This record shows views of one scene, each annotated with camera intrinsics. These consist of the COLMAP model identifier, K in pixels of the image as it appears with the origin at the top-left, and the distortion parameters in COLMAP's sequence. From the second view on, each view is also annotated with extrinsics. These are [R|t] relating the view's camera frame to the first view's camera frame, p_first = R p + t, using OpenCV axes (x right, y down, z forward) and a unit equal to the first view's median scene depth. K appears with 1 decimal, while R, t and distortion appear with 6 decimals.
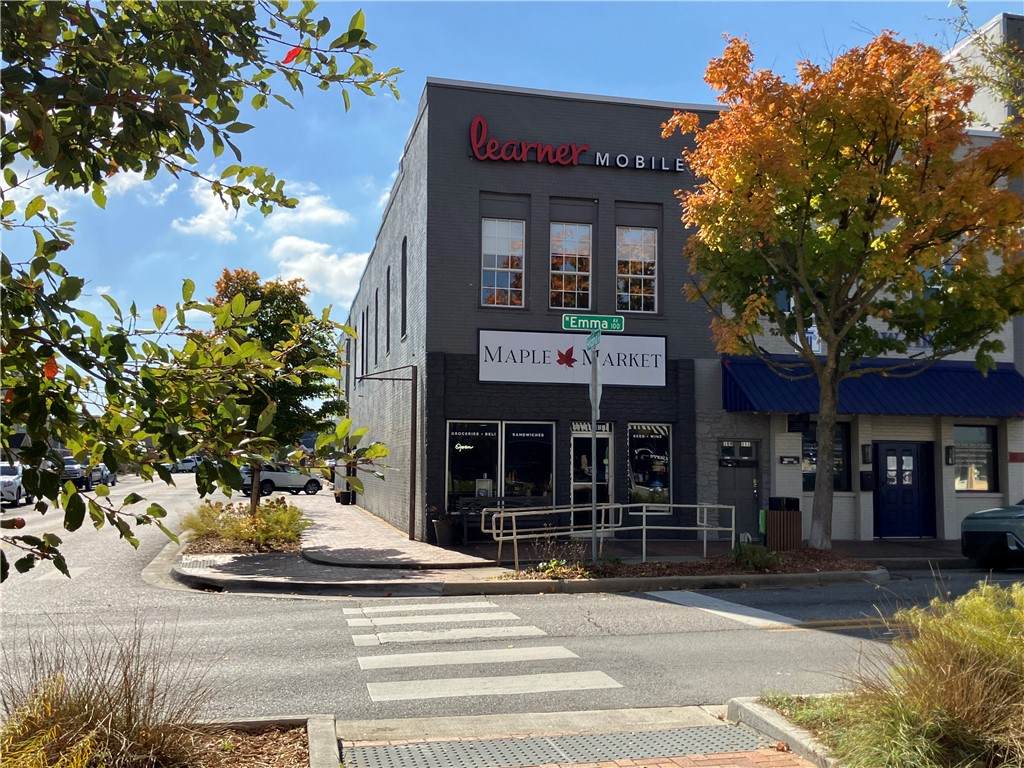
lens RADIAL K [[1020.8, 0, 507.5], [0, 1020.8, 383.7], [0, 0, 1]] dist [0.060087, 0.000000]
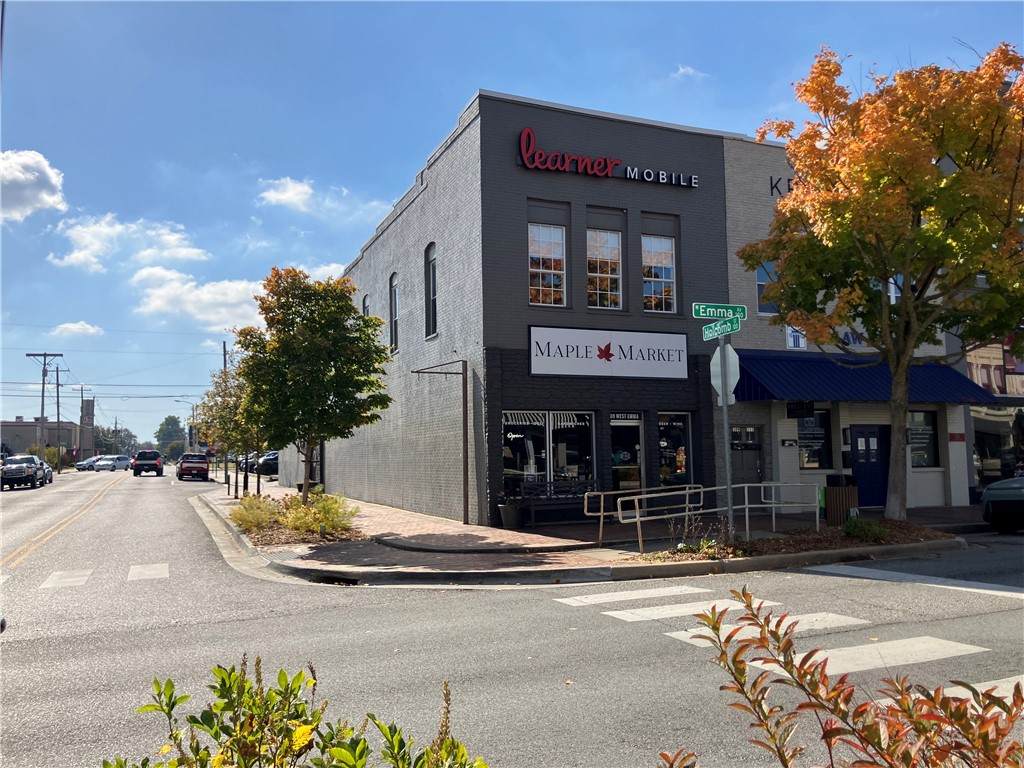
lens RADIAL K [[835.2, 0, 513.0], [0, 835.2, 387.7], [0, 0, 1]] dist [0.027991, -0.014683]
pose [[0.985568, -0.007242, 0.169126, -0.188860], [0.007622, 0.999970, -0.001601, 0.012614], [-0.169109, 0.002867, 0.985593, 0.134554]]
